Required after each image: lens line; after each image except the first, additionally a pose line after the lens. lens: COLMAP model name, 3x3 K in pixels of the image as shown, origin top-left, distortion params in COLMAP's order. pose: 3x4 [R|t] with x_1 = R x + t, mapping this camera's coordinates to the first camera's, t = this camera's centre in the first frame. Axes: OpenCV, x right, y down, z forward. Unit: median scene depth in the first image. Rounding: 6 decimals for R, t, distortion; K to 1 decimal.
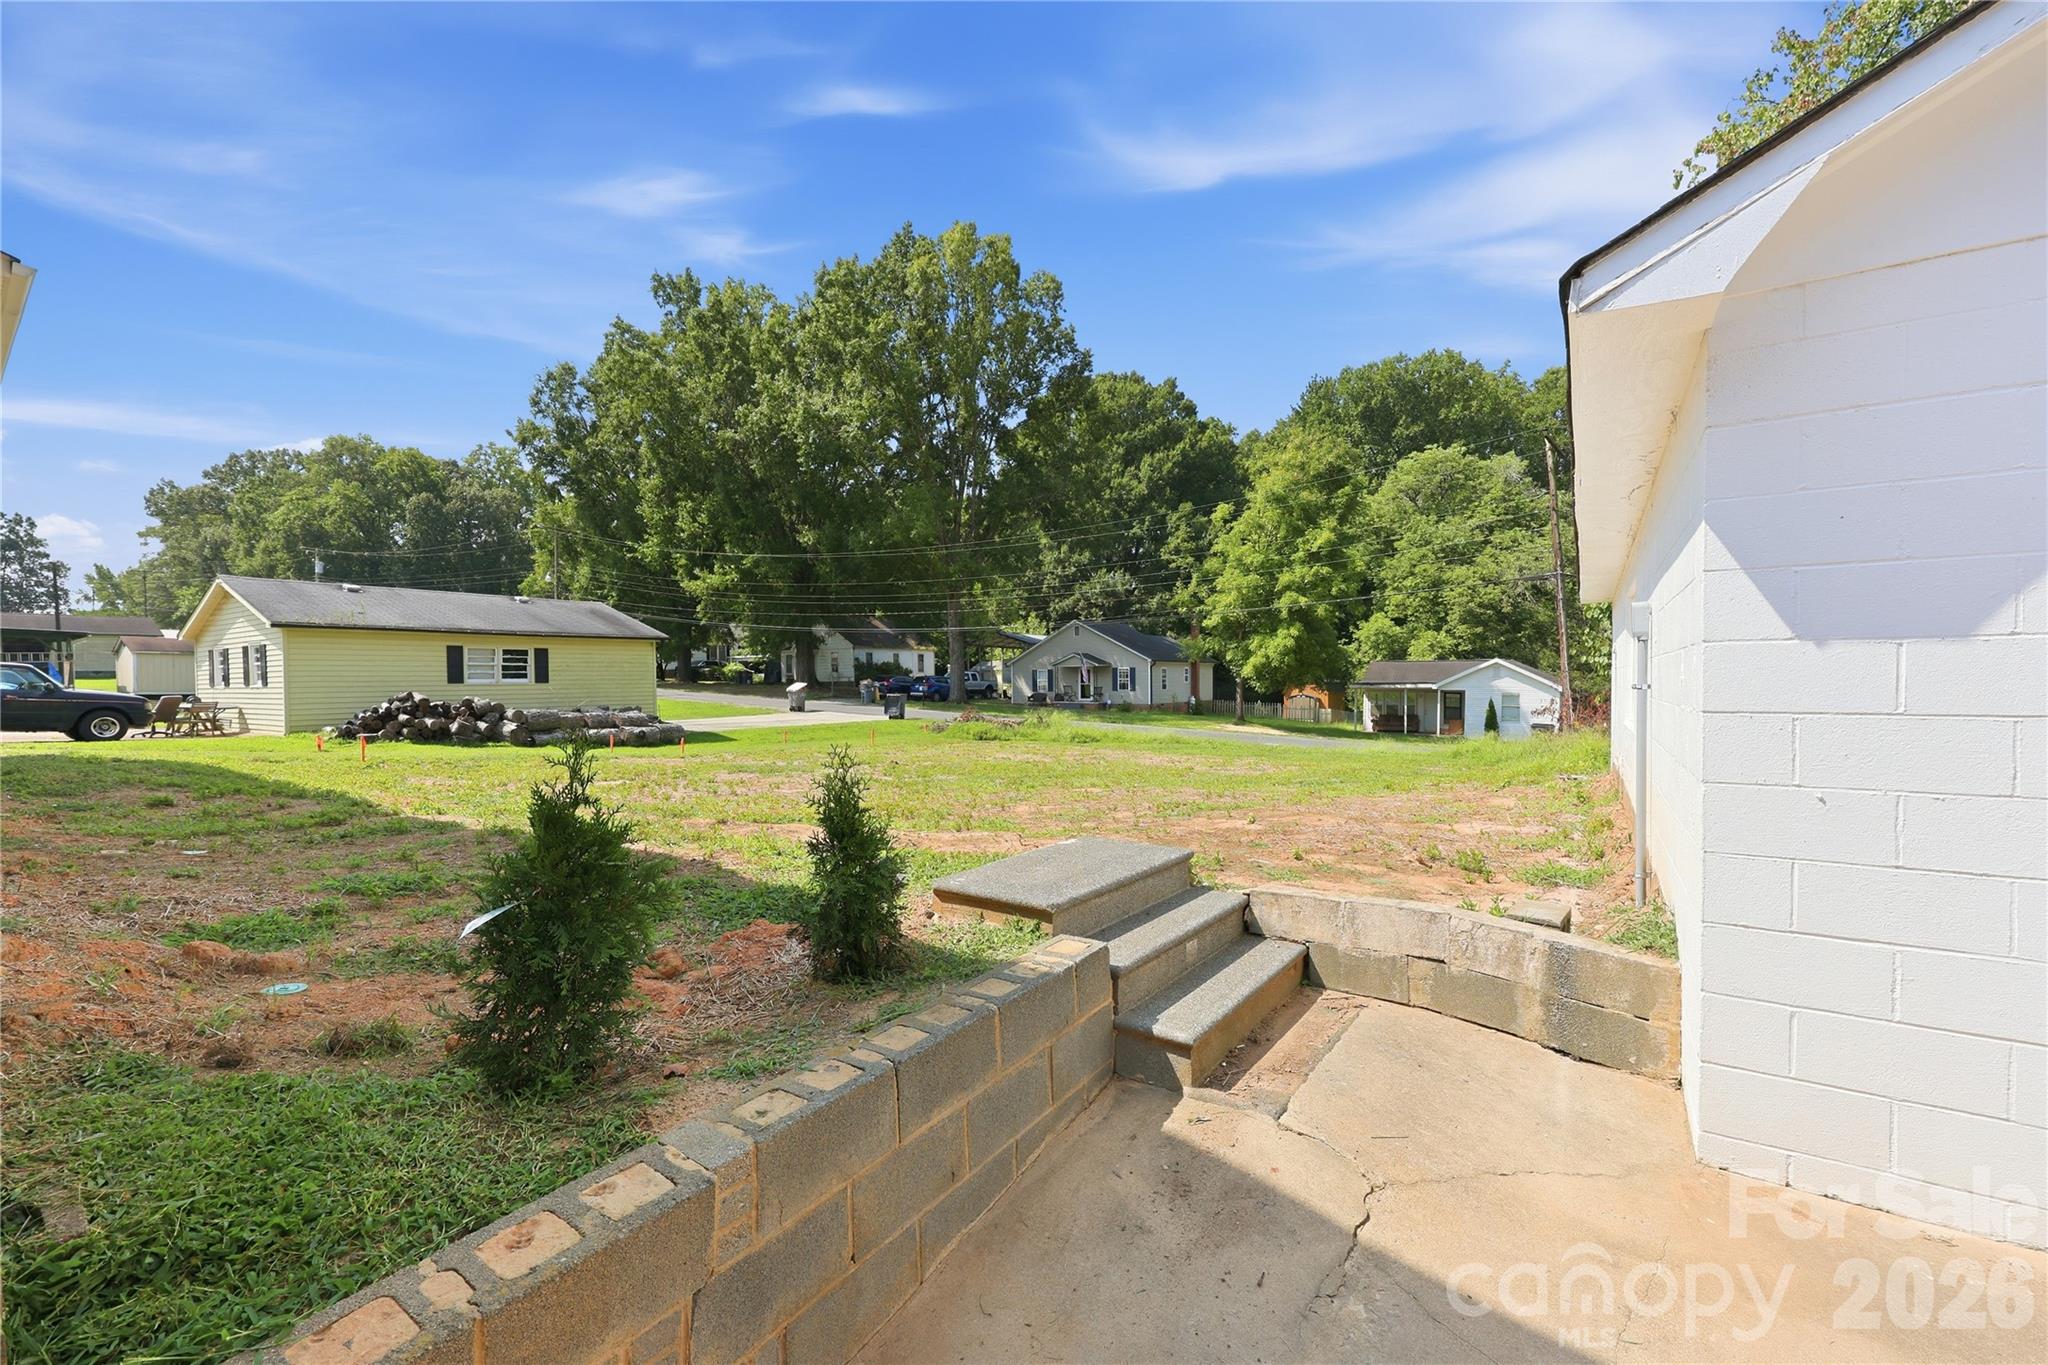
lens RADIAL K [[828.5, 0, 1035.0], [0, 828.5, 696.1], [0, 0, 1]] dist [0.001759, 0.001336]
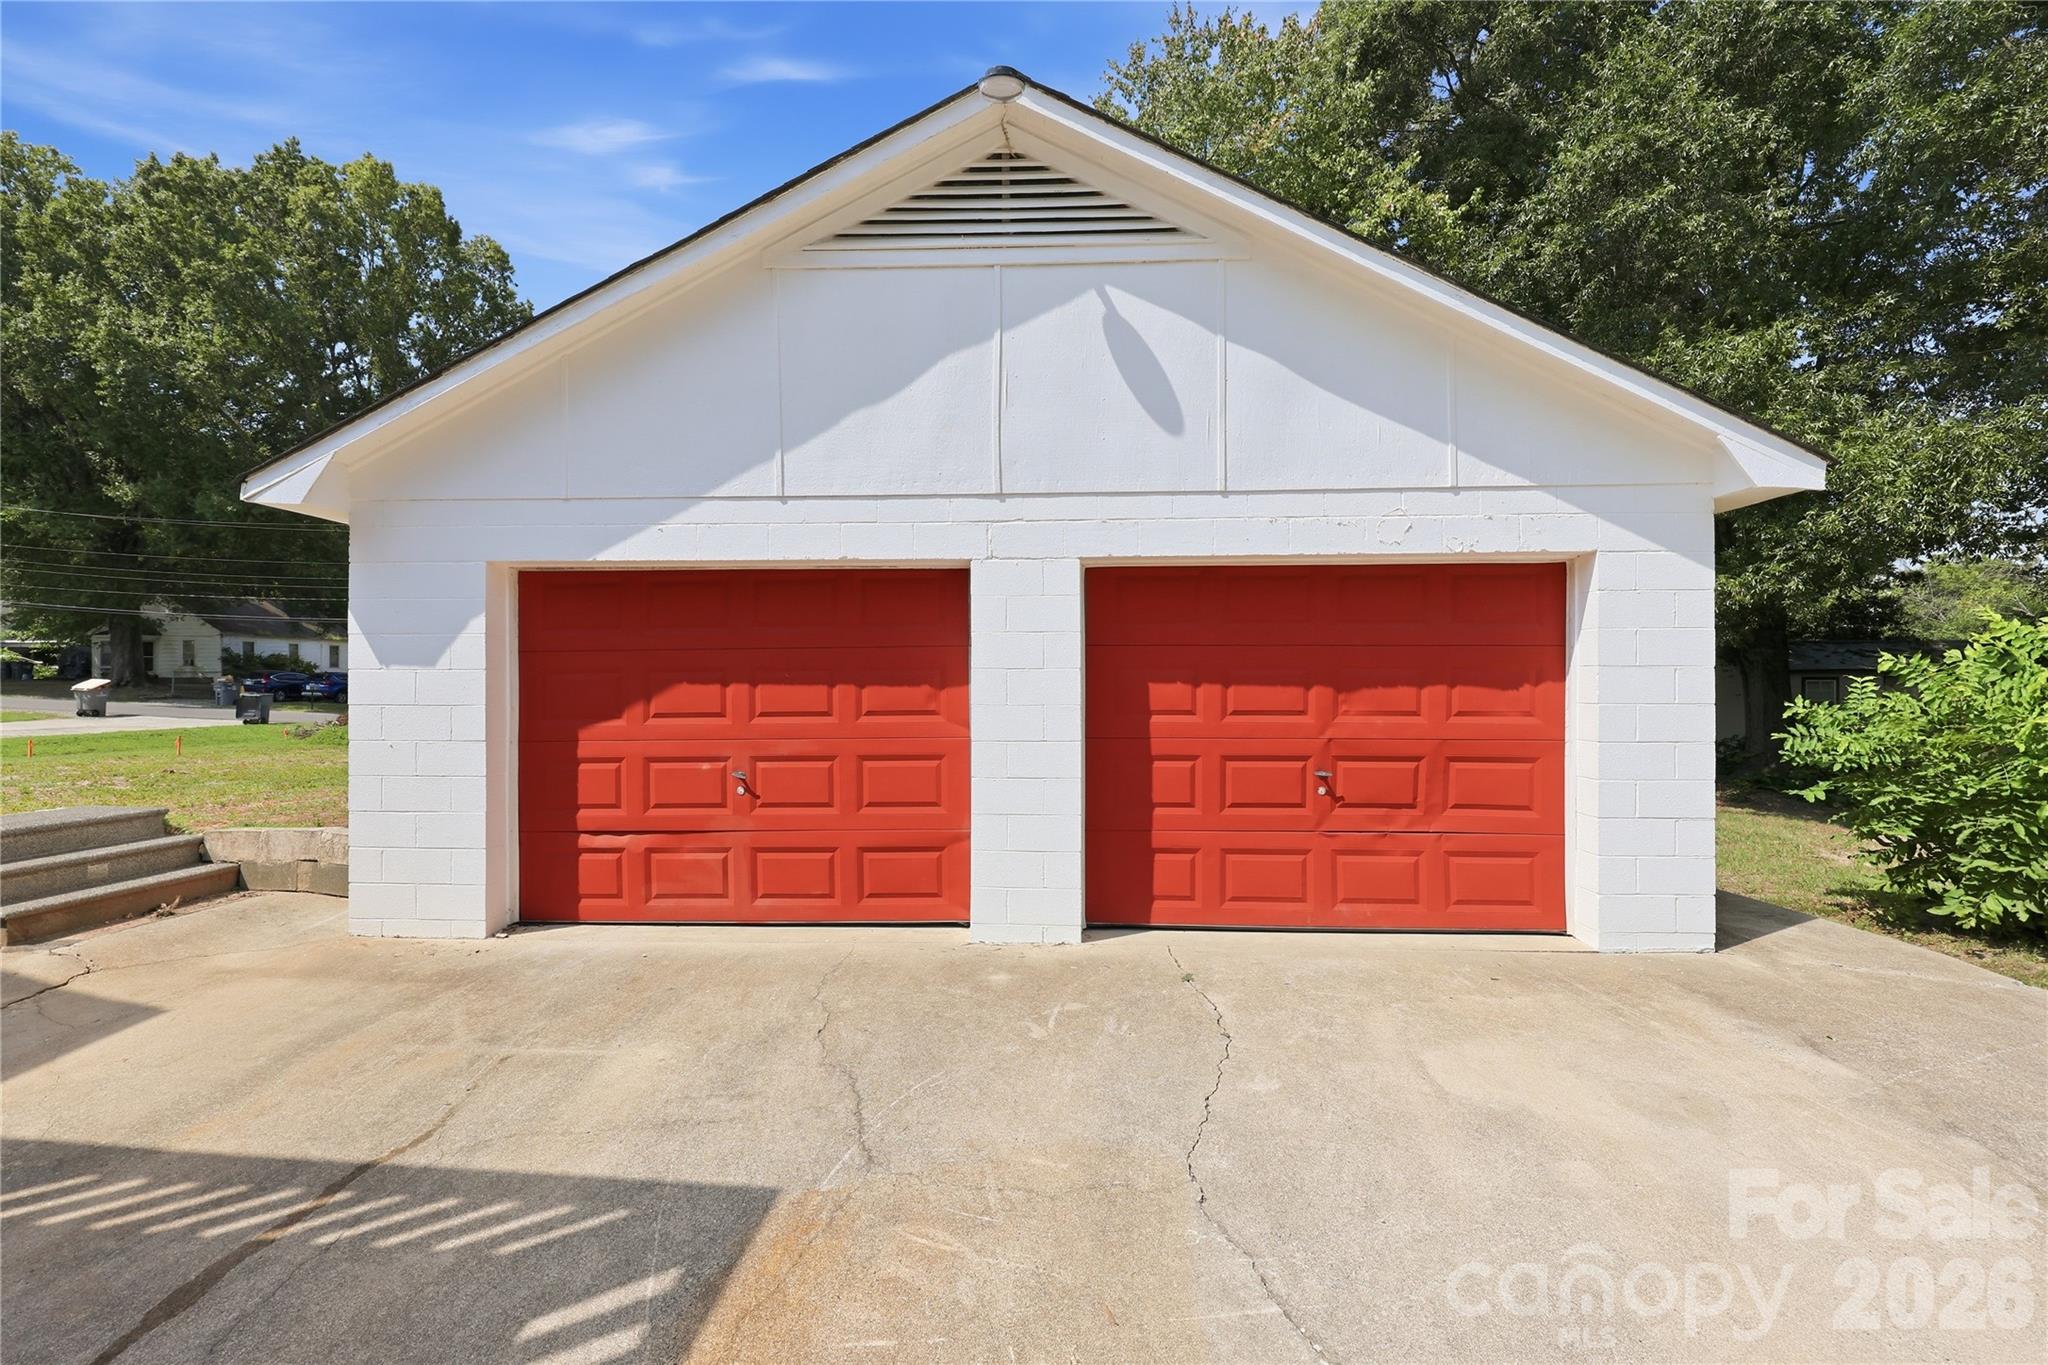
lens RADIAL K [[828.5, 0, 1012.0], [0, 828.5, 673.0], [0, 0, 1]] dist [0.001759, 0.001336]
pose [[0.868135, 0.014907, 0.496105, 0.060717], [-0.000860, 0.999593, -0.028531, -0.000472], [-0.496328, 0.024342, 0.867794, -0.078693]]
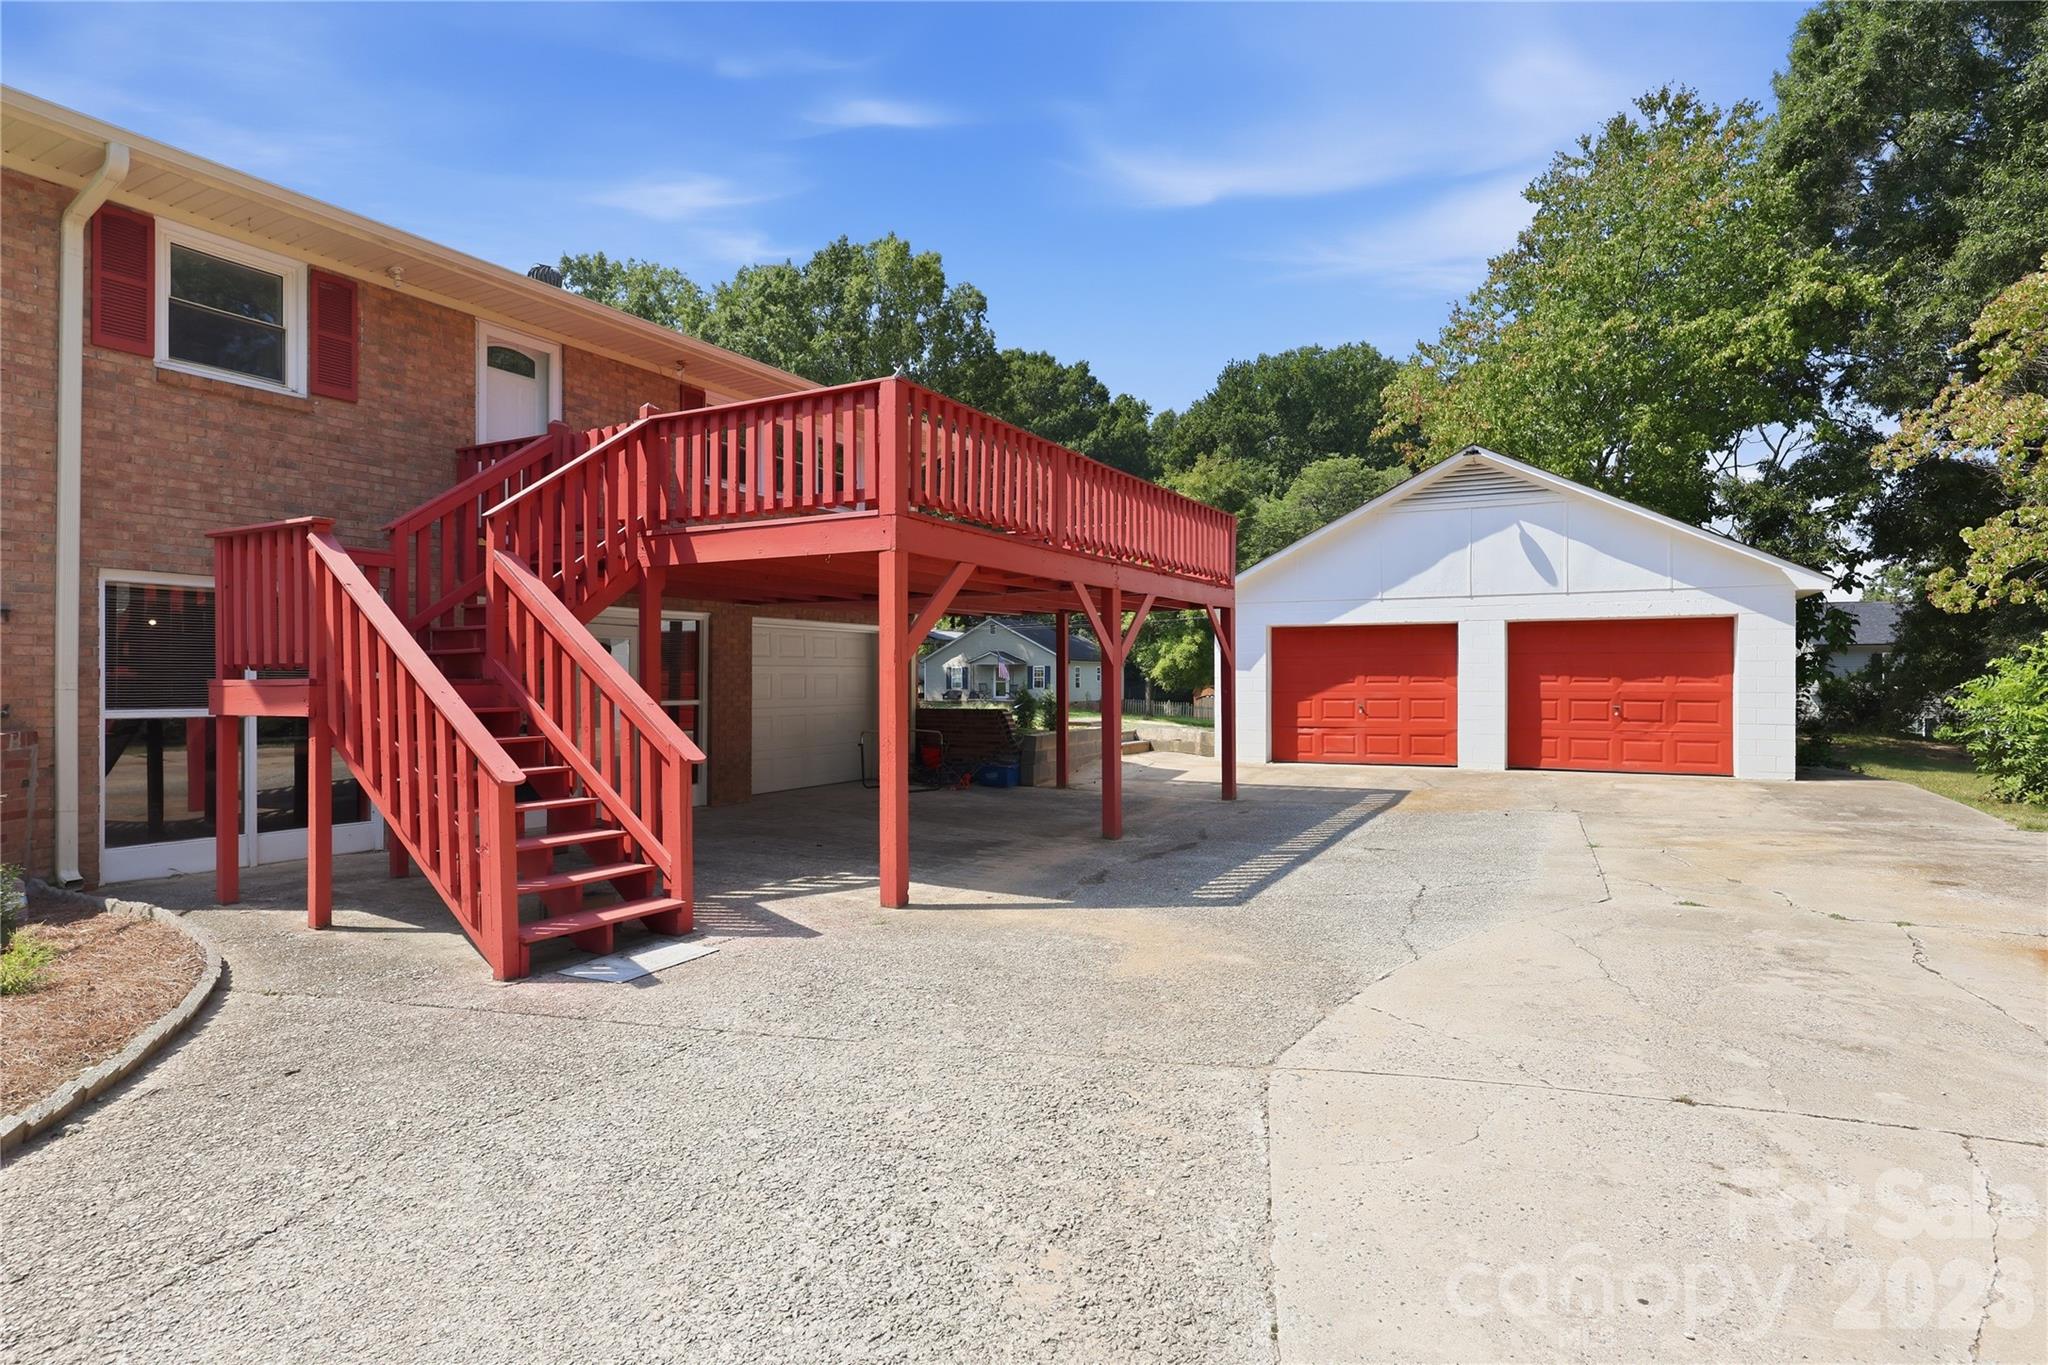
lens RADIAL K [[1055.7, 0, 1047.1], [0, 1055.7, 678.2], [0, 0, 1]] dist [0.001841, -0.000631]
pose [[0.990219, 0.011241, 0.139066, -0.065296], [-0.008330, 0.999734, -0.021493, 0.008429], [-0.139271, 0.020124, 0.990050, -0.294147]]
